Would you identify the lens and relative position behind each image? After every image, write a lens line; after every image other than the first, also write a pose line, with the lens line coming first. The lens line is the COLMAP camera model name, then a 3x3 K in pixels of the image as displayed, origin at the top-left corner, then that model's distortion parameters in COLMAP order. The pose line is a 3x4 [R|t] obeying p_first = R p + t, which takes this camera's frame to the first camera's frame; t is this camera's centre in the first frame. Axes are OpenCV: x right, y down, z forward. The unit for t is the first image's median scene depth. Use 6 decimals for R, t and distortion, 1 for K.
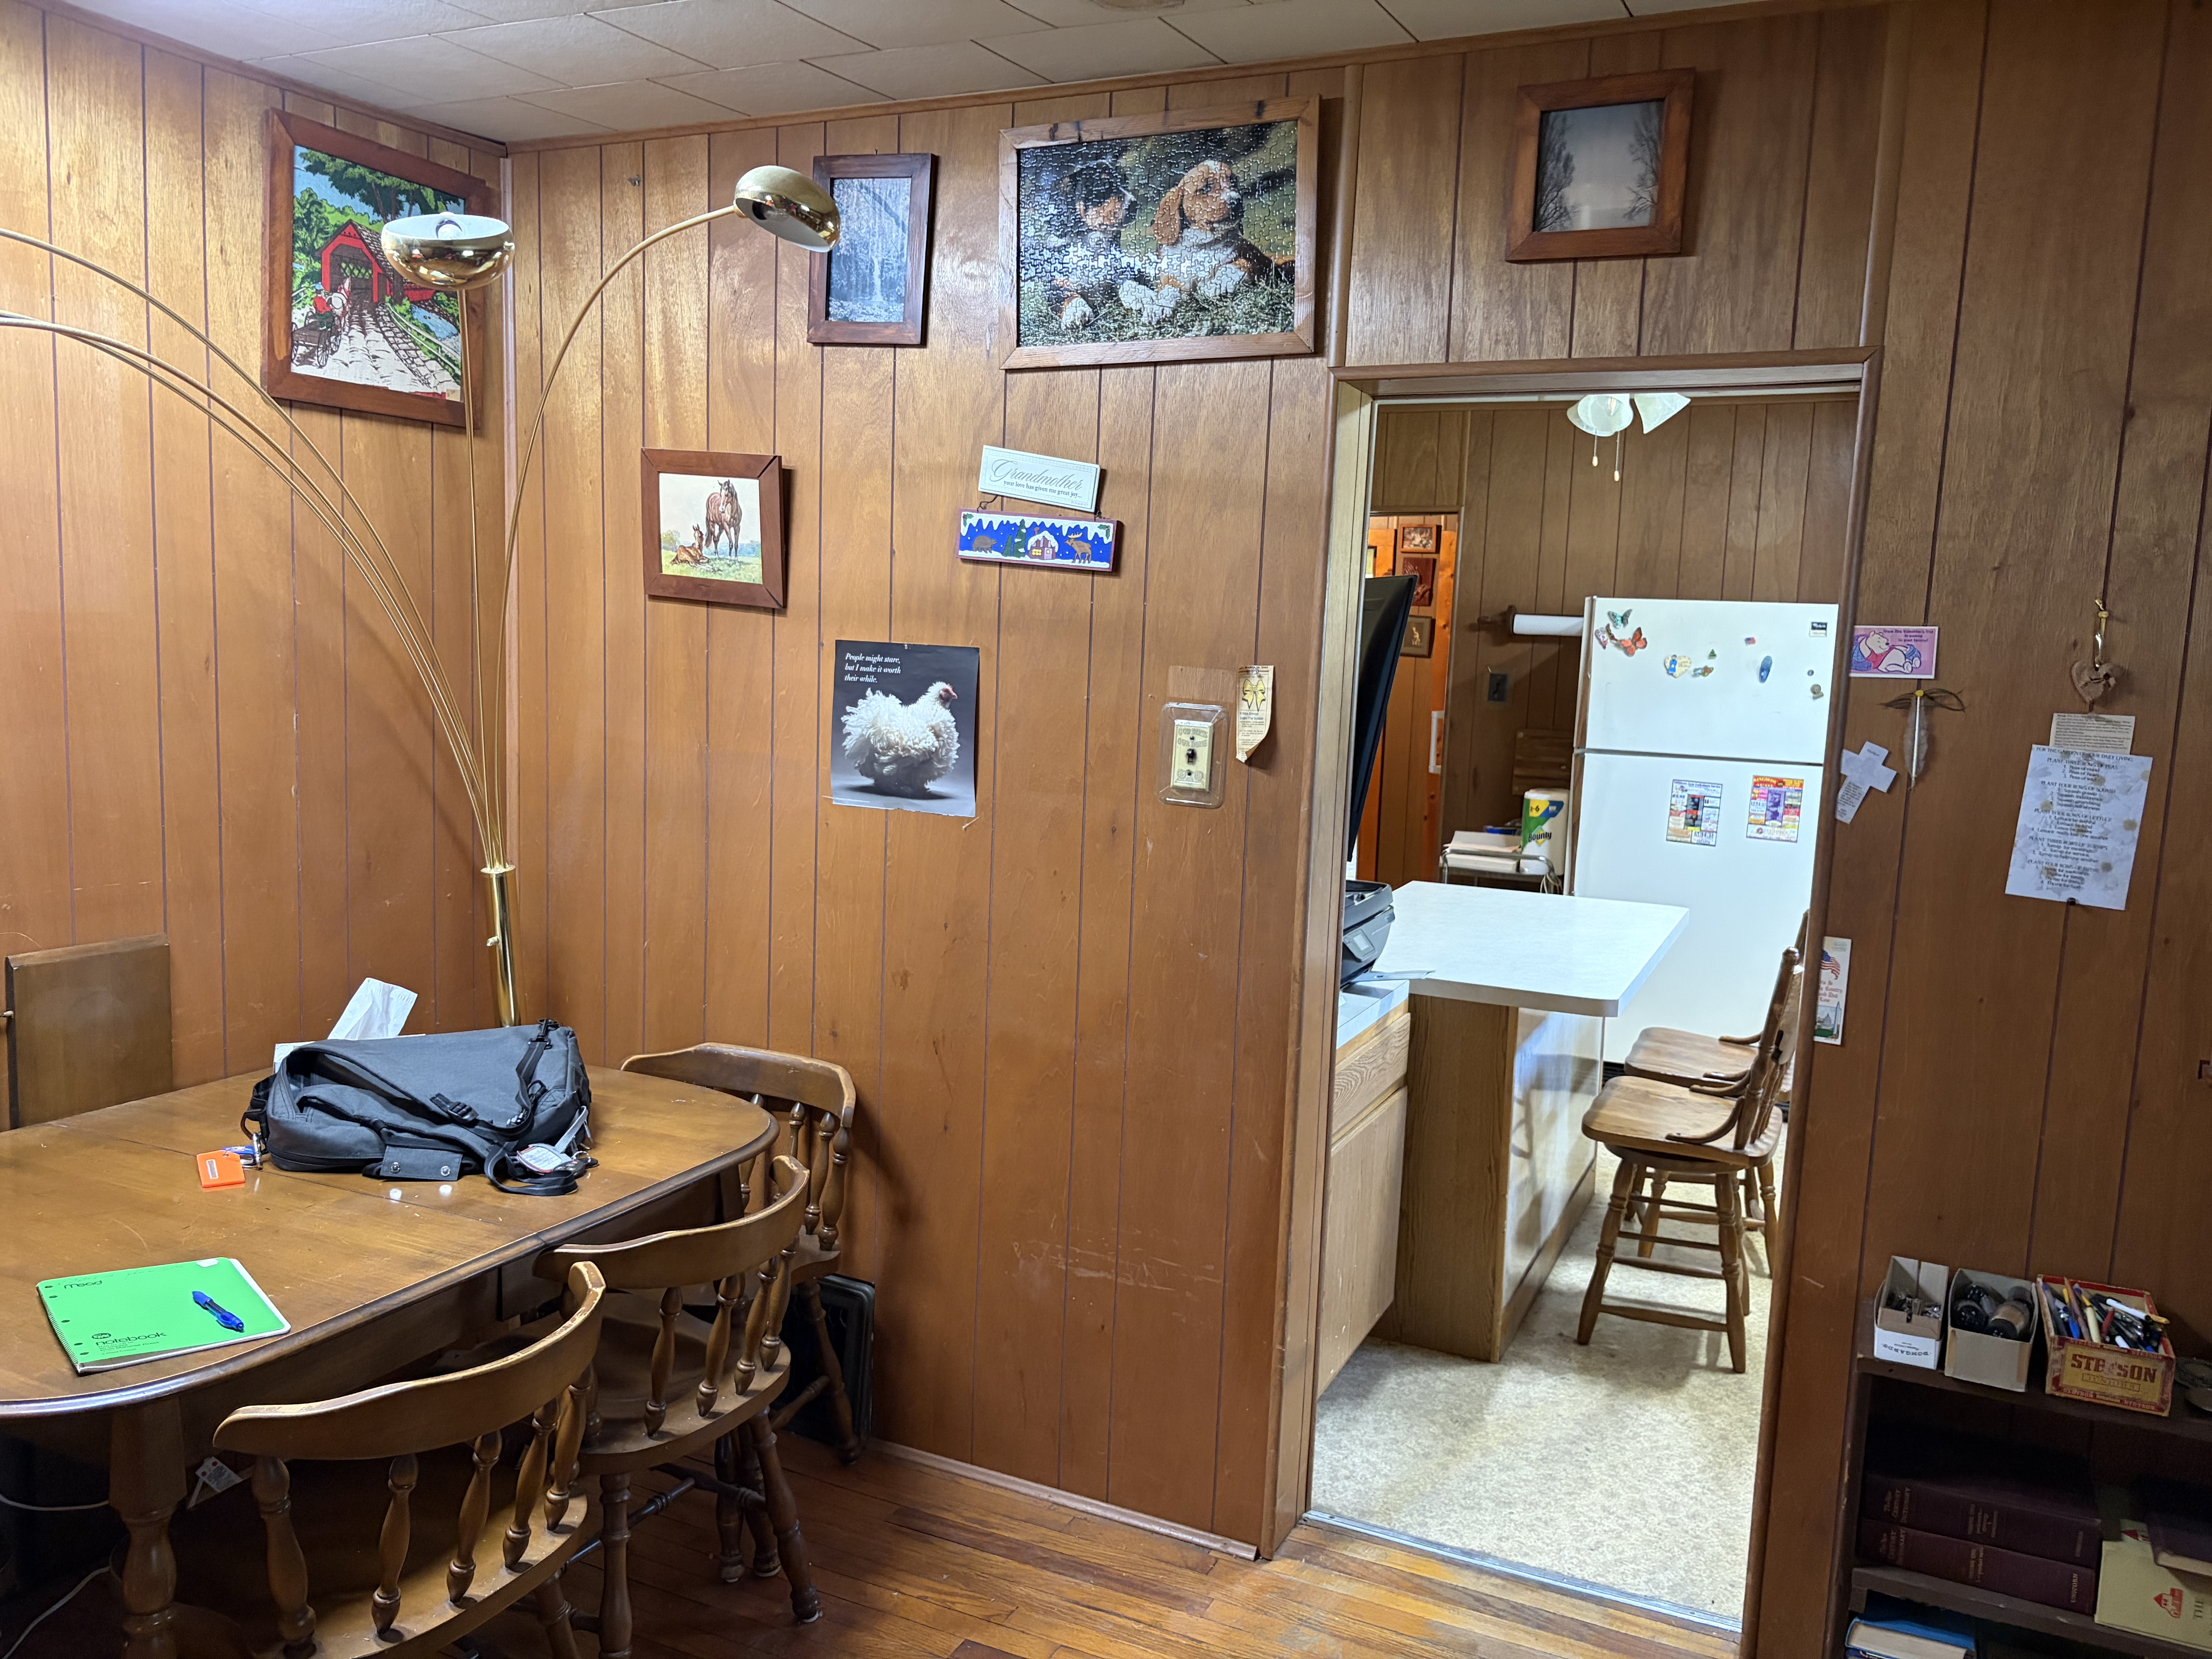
lens RADIAL K [[1683.9, 0, 1109.8], [0, 1683.9, 834.7], [0, 0, 1]] dist [0.038475, -0.061777]
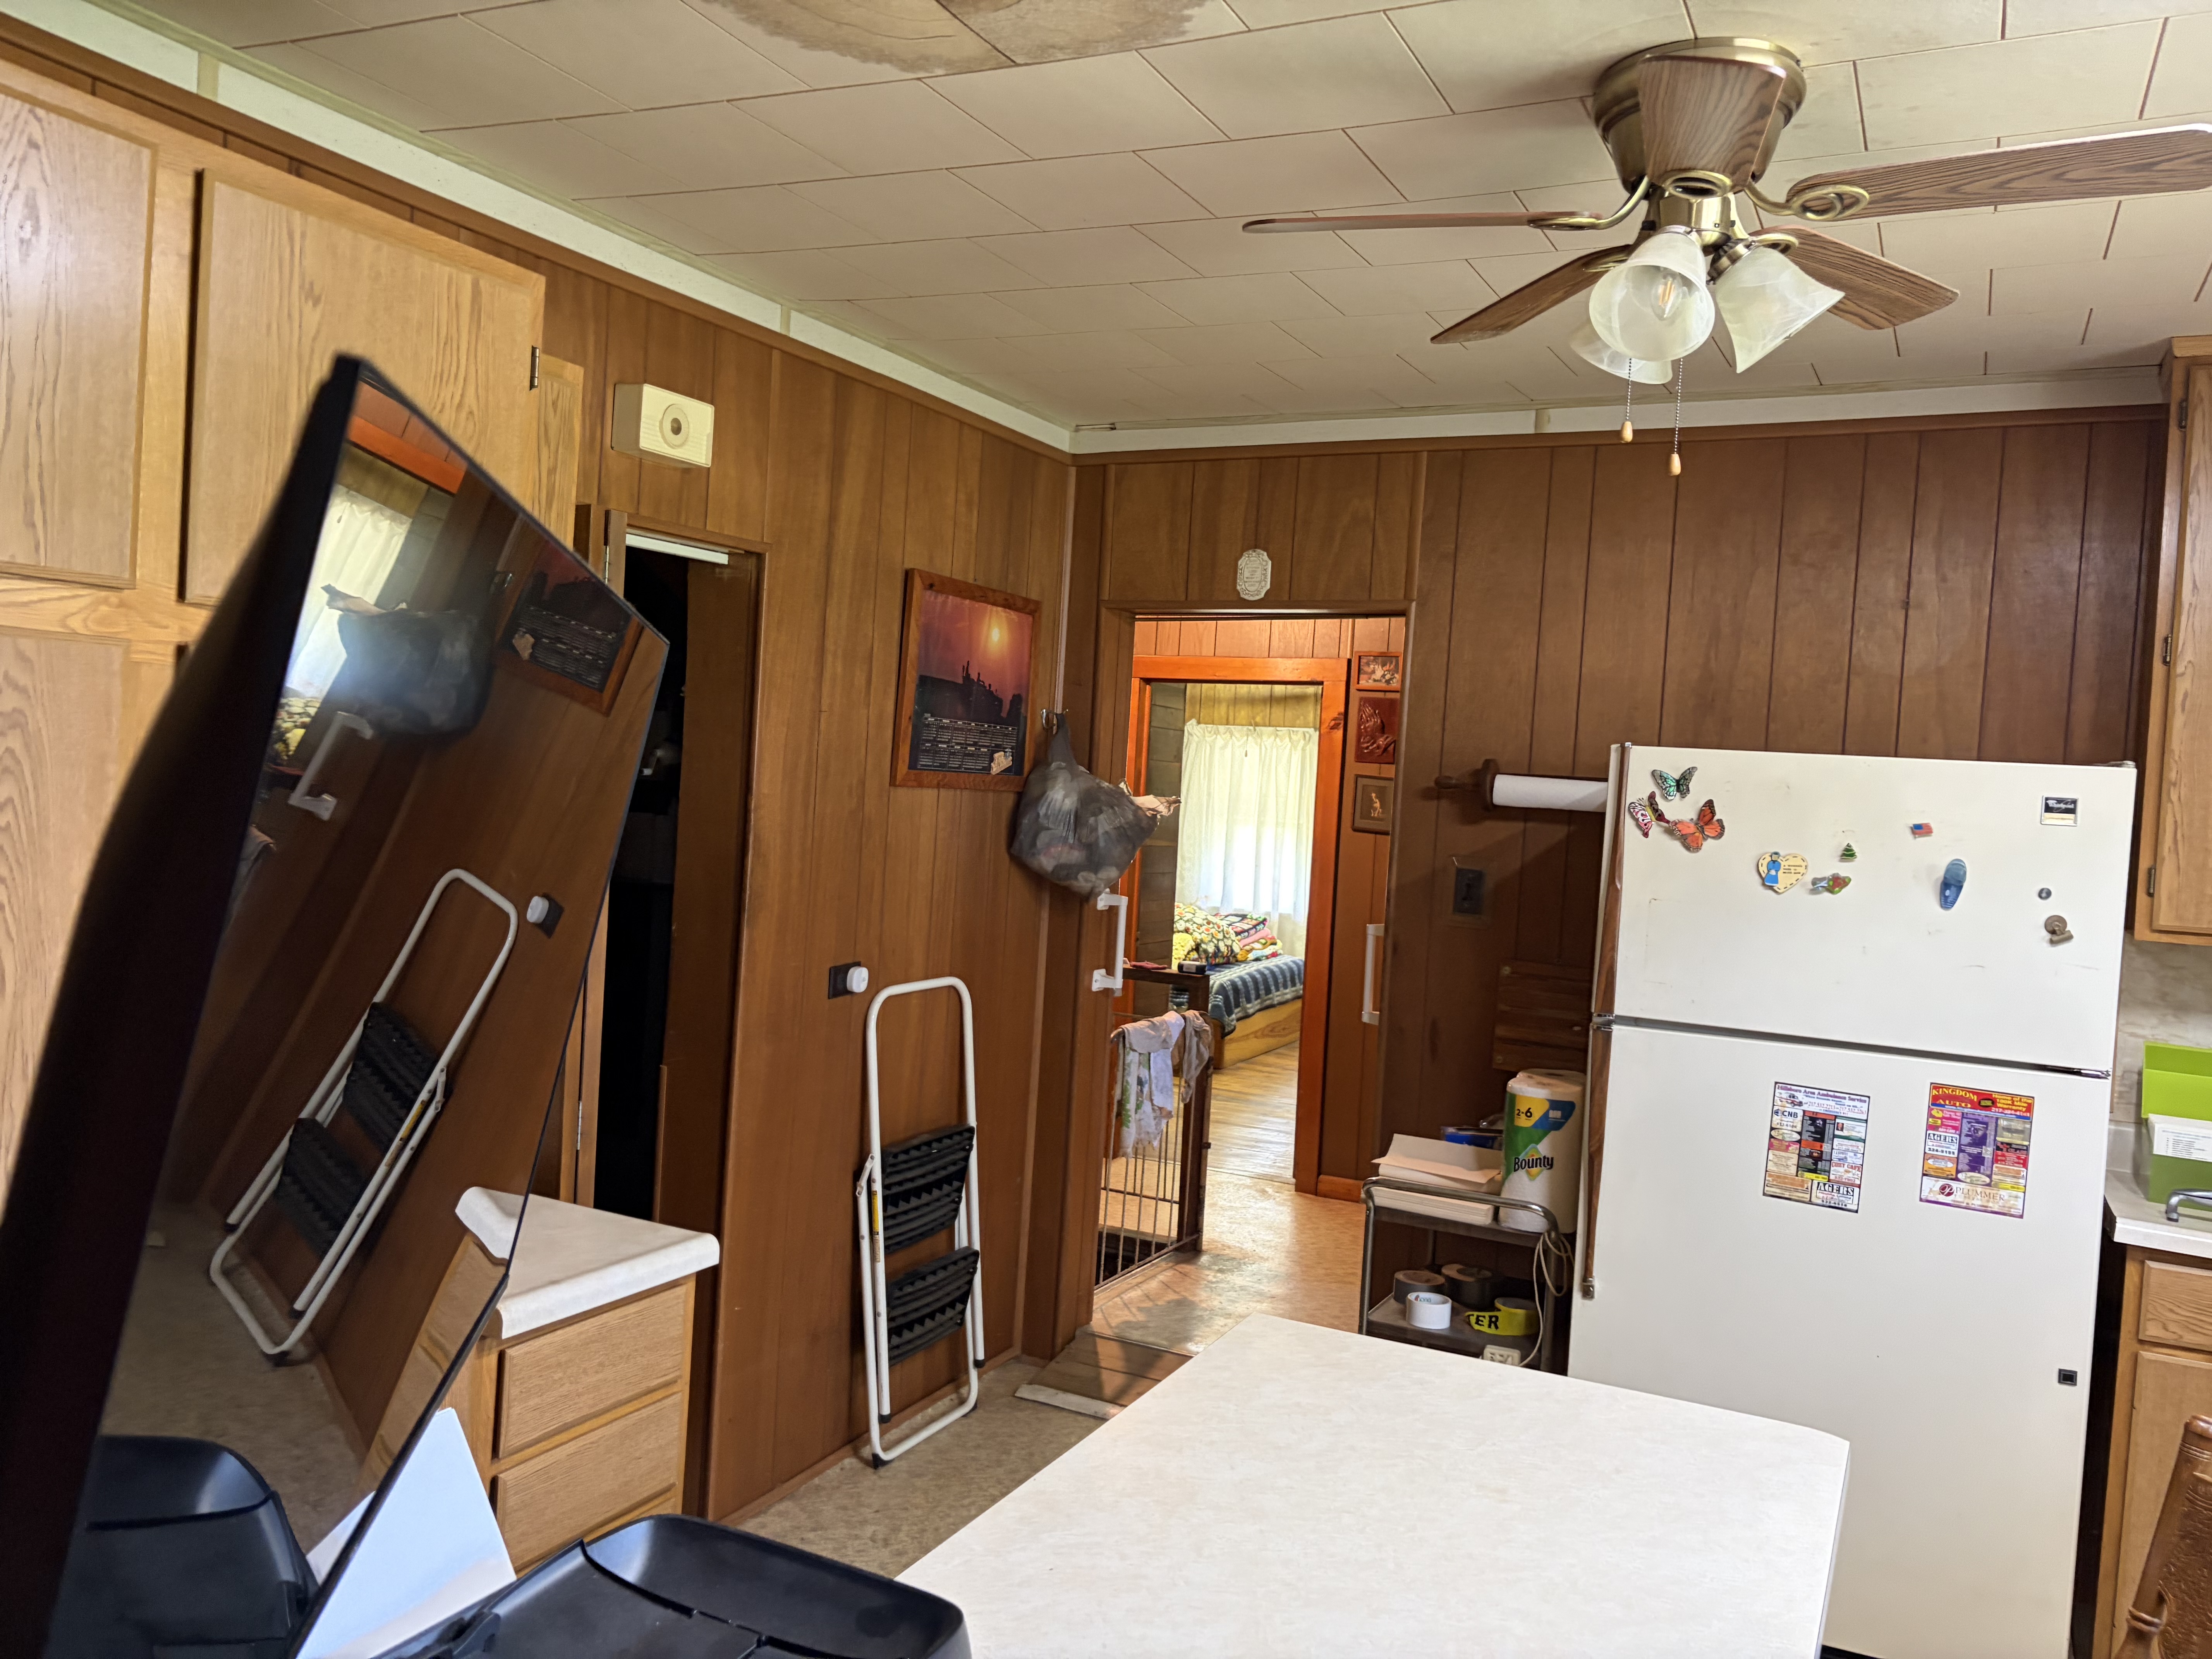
lens RADIAL K [[1683.9, 0, 1101.1], [0, 1683.9, 820.3], [0, 0, 1]] dist [0.038475, -0.061777]
pose [[0.999428, 0.024884, -0.022900, 0.118524], [-0.027115, 0.994323, -0.102890, -0.050099], [0.020210, 0.103452, 0.994429, 0.415528]]
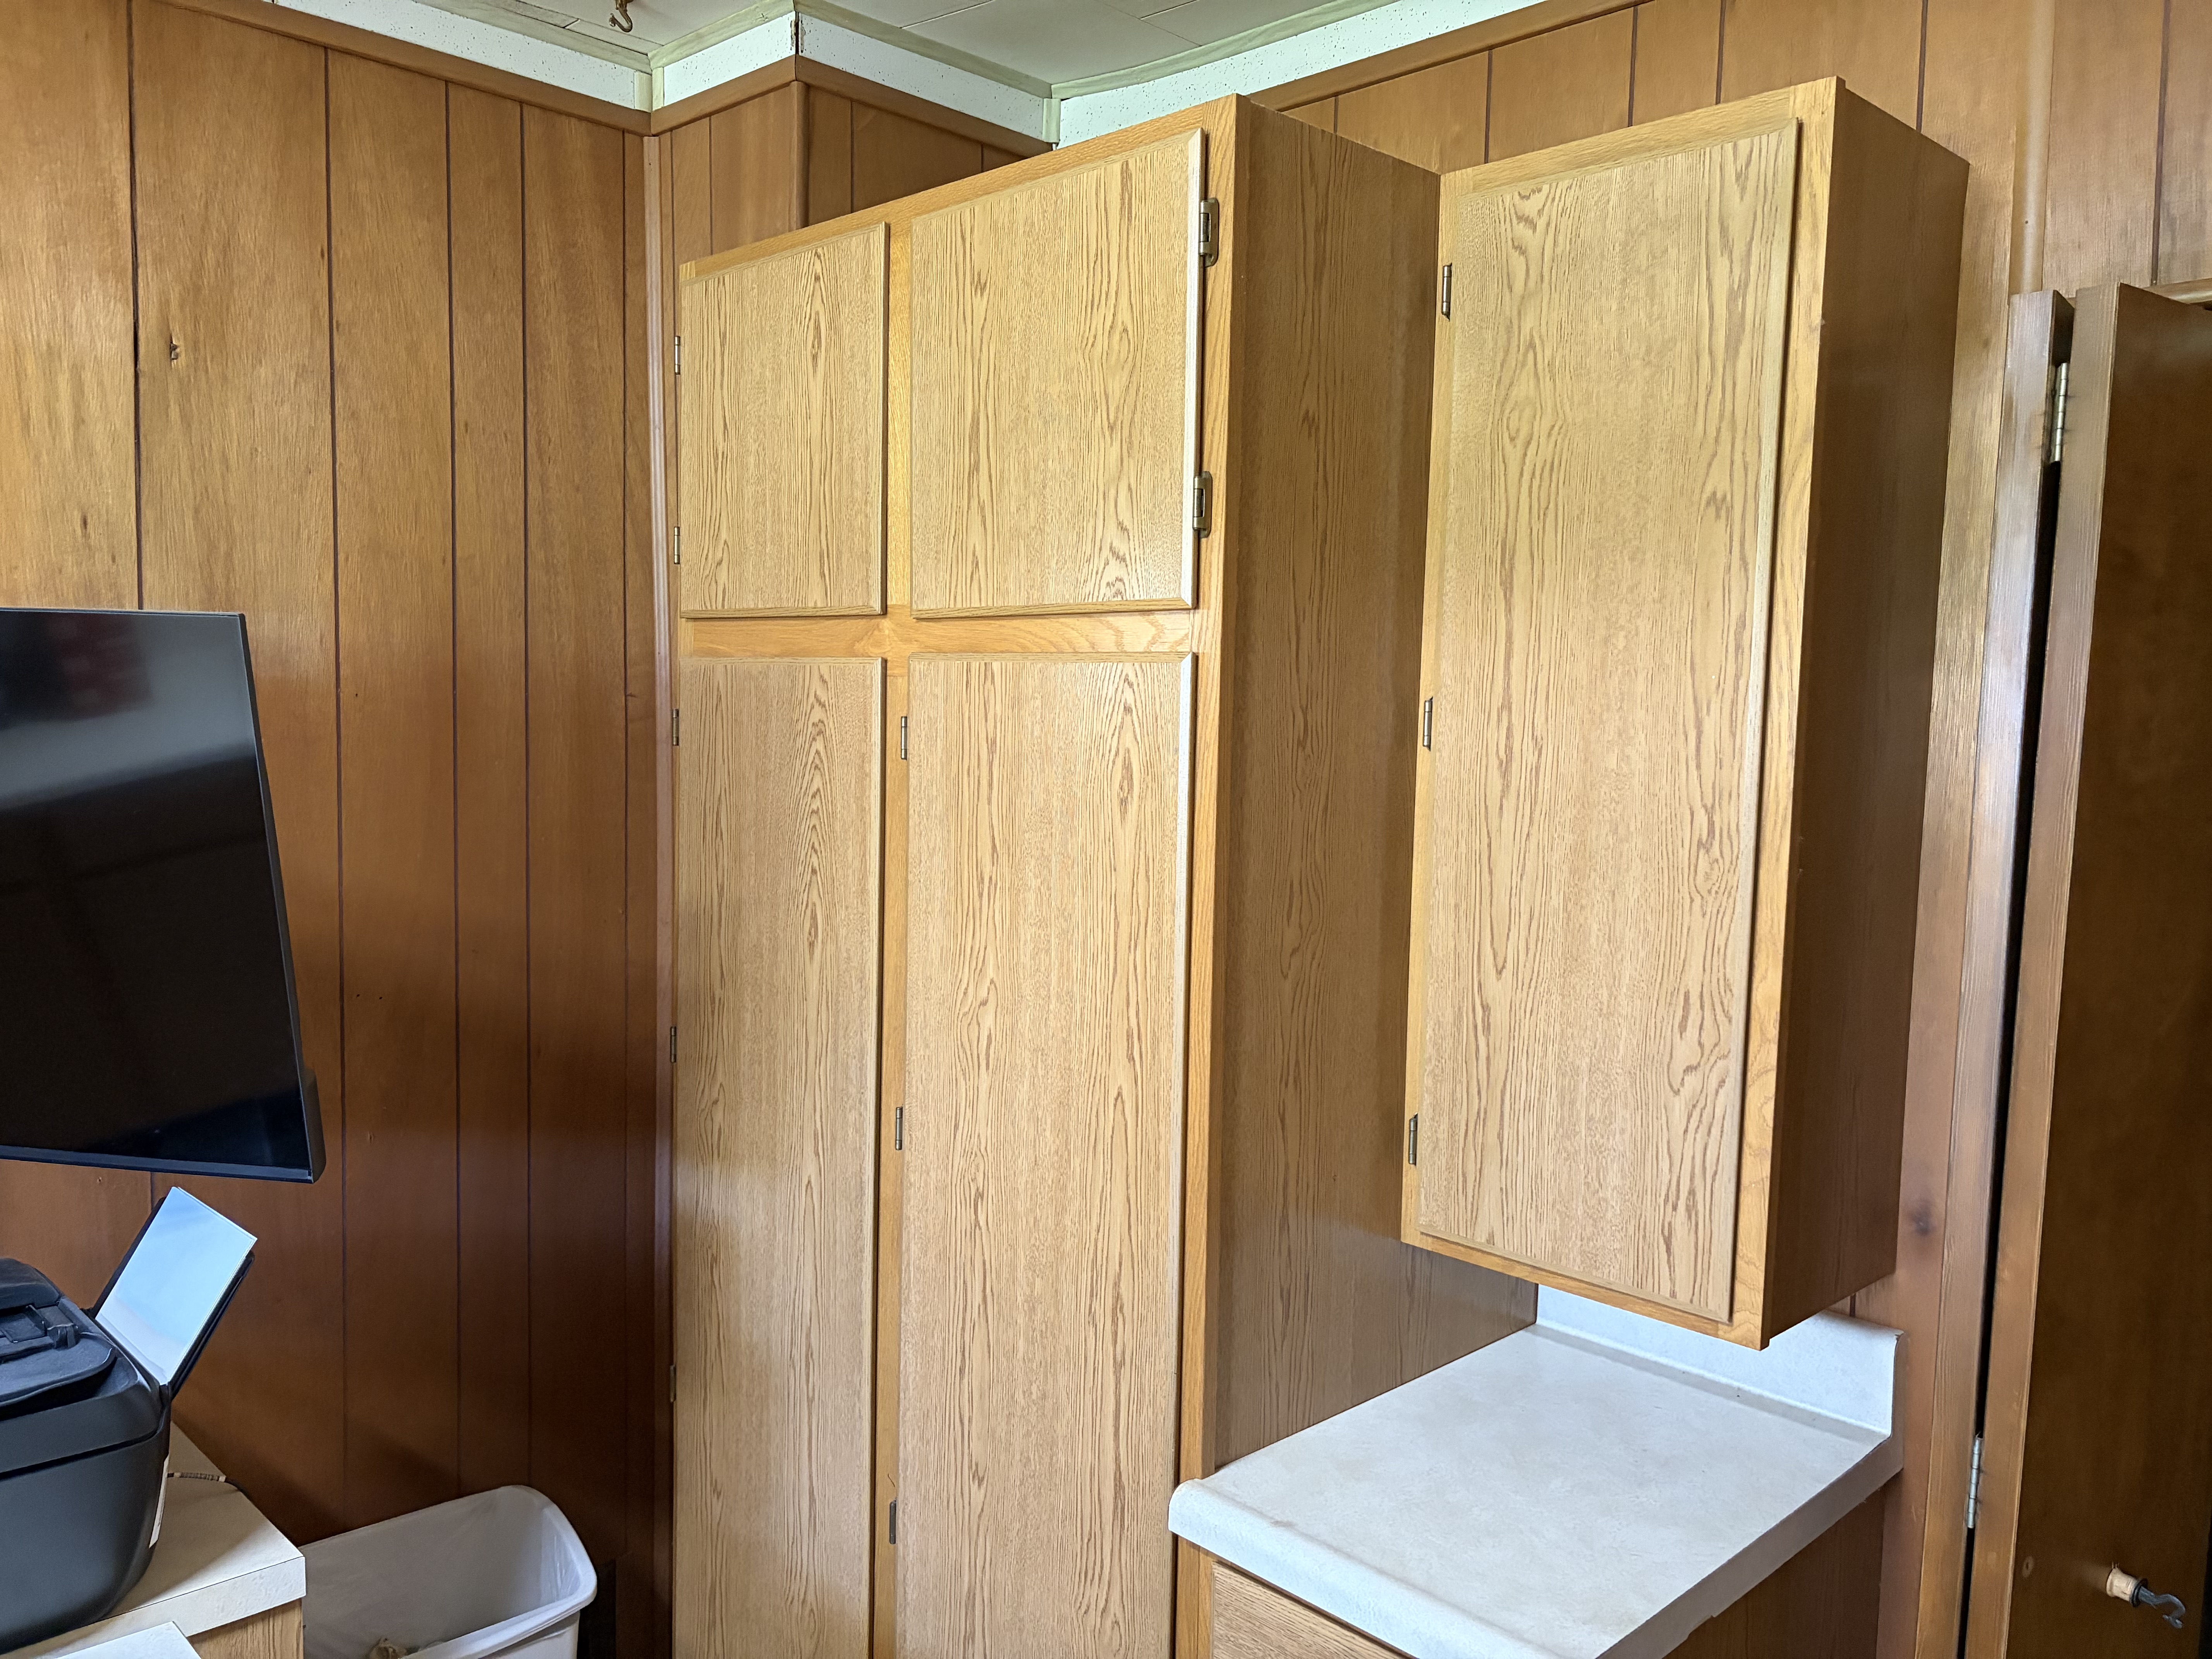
lens RADIAL K [[1683.9, 0, 1101.8], [0, 1683.9, 841.9], [0, 0, 1]] dist [0.038475, -0.061777]
pose [[-0.359071, 0.033905, -0.932694, 0.219844], [-0.156535, 0.982996, 0.095997, -0.097460], [0.920090, 0.180469, -0.347658, 0.773765]]
